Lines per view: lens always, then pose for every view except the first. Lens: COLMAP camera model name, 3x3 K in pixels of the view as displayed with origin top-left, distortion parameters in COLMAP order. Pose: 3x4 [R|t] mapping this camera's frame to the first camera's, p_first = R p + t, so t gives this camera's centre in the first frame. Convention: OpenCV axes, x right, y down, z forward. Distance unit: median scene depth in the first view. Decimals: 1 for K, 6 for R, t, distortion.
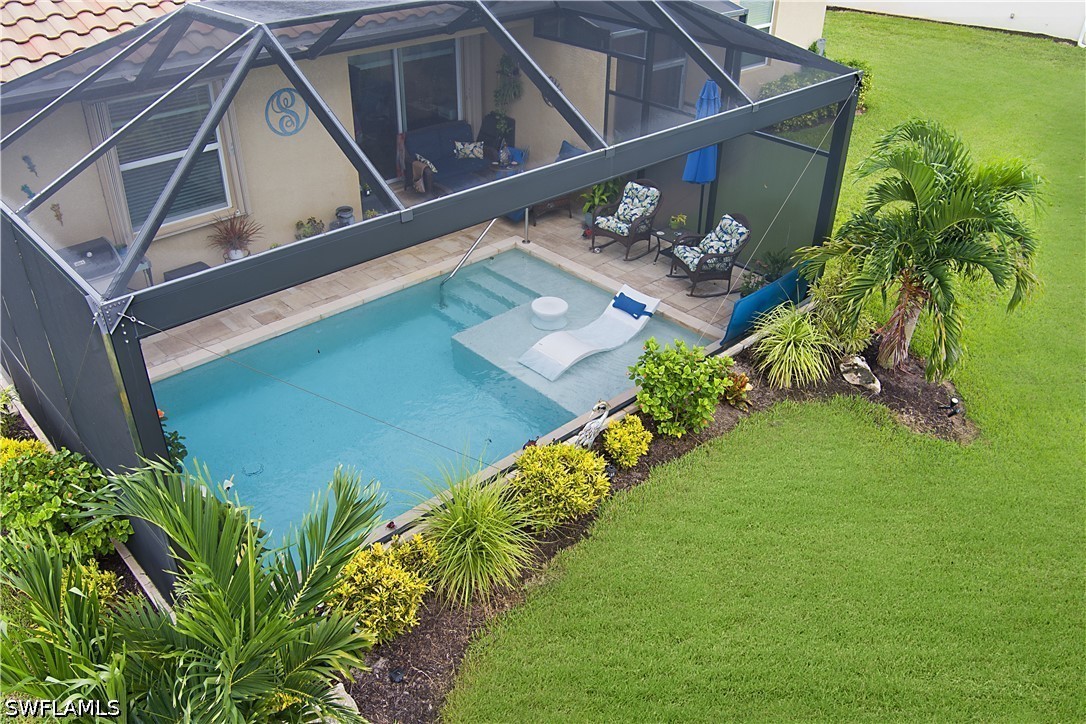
lens RADIAL K [[882.0, 0, 543.0], [0, 882.0, 362.0], [0, 0, 1]] dist [-0.073294, 0.012039]
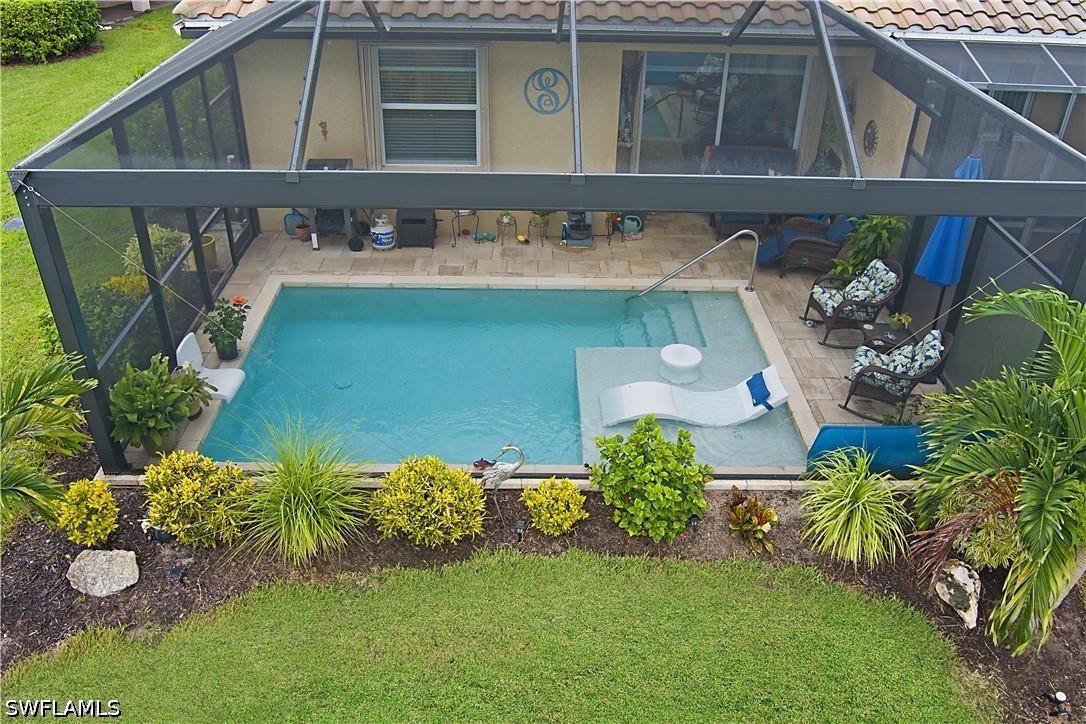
lens RADIAL K [[882.0, 0, 543.0], [0, 882.0, 362.0], [0, 0, 1]] dist [-0.073294, 0.012039]
pose [[0.737370, 0.358265, -0.572653, 0.409378], [-0.363217, 0.925063, 0.111049, -0.104003], [0.569525, 0.126113, 0.812242, 0.197342]]
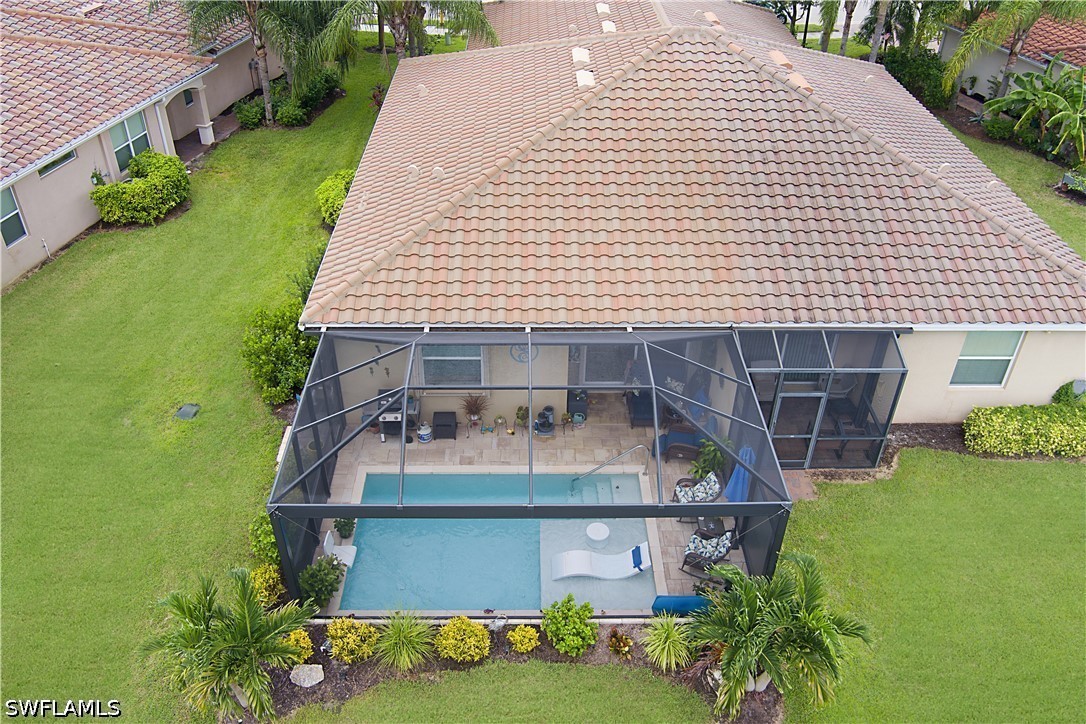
lens RADIAL K [[882.0, 0, 543.0], [0, 882.0, 362.0], [0, 0, 1]] dist [-0.073294, 0.012039]
pose [[0.739647, 0.392413, -0.546749, 0.673511], [-0.356500, 0.917521, 0.176248, -0.581304], [0.570815, 0.064554, 0.818537, -0.372983]]
